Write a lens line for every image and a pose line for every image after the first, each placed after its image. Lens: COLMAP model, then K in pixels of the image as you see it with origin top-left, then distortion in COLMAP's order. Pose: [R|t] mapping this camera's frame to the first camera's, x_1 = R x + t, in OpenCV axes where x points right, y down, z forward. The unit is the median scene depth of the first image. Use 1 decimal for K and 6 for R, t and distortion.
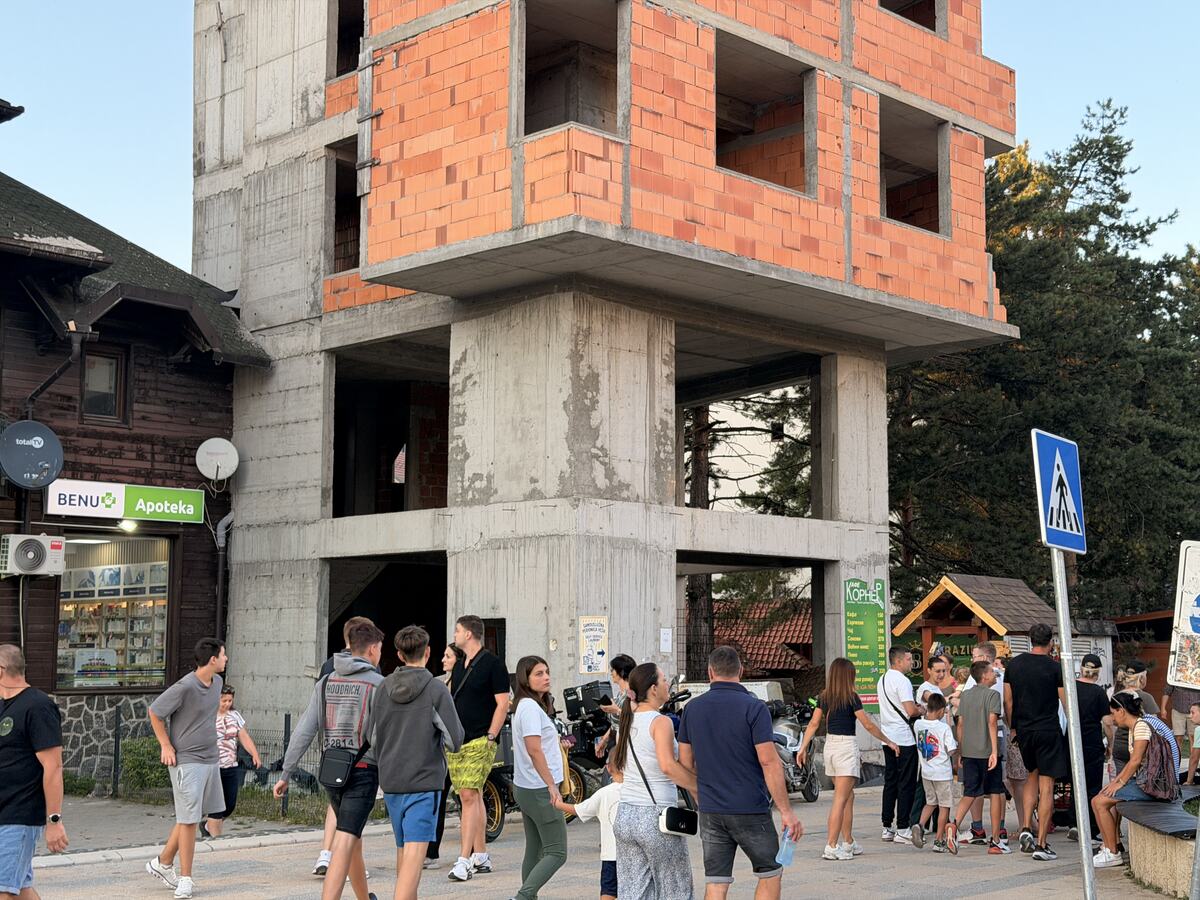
lens RADIAL K [[1778.7, 0, 600.0], [0, 1778.7, 450.0], [0, 0, 1]] dist [0.179133, -0.078553]
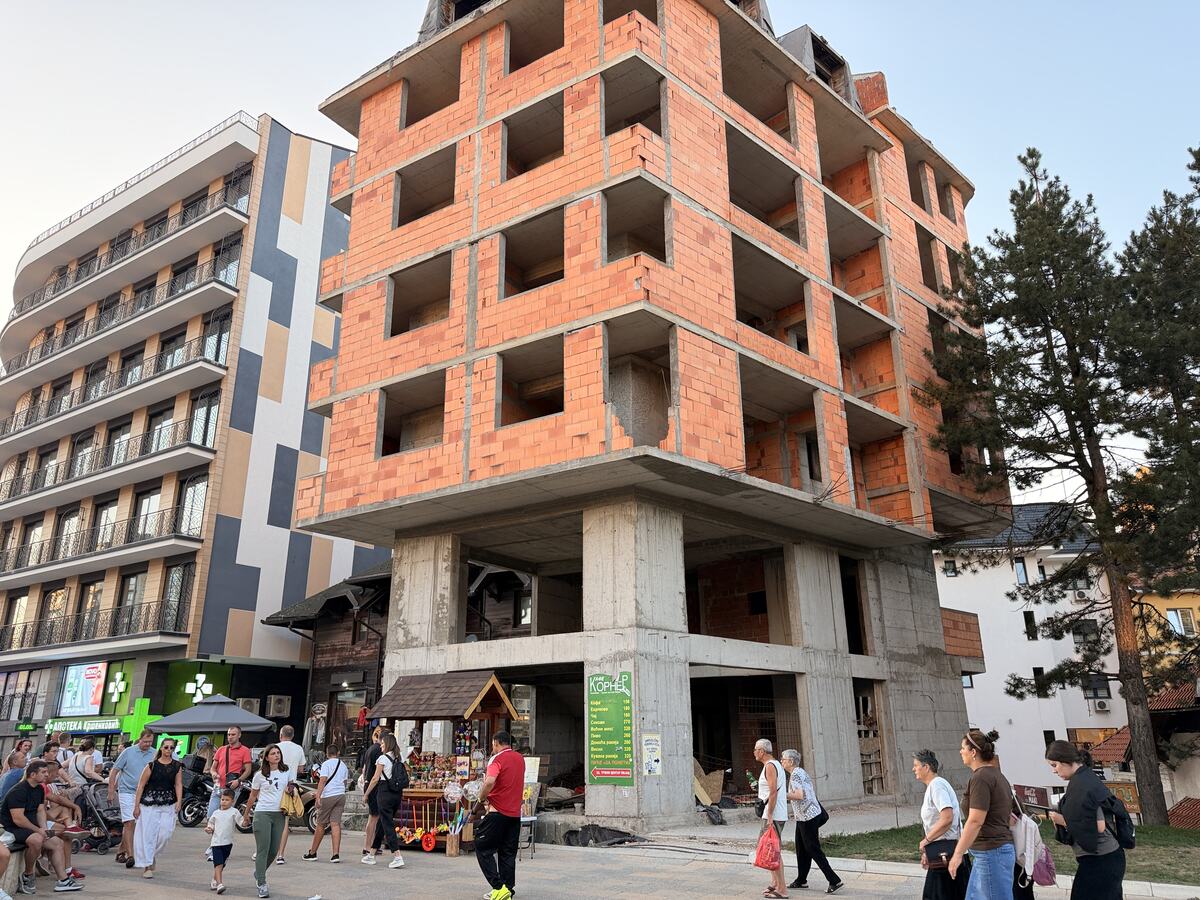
lens RADIAL K [[889.0, 0, 600.0], [0, 889.0, 450.0], [0, 0, 1]] dist [0.155774, -0.002986]
pose [[0.154301, -0.310628, -0.937924, 0.883654], [0.116960, 0.948361, -0.294843, 0.119986], [0.981077, -0.064205, 0.182664, 0.966467]]
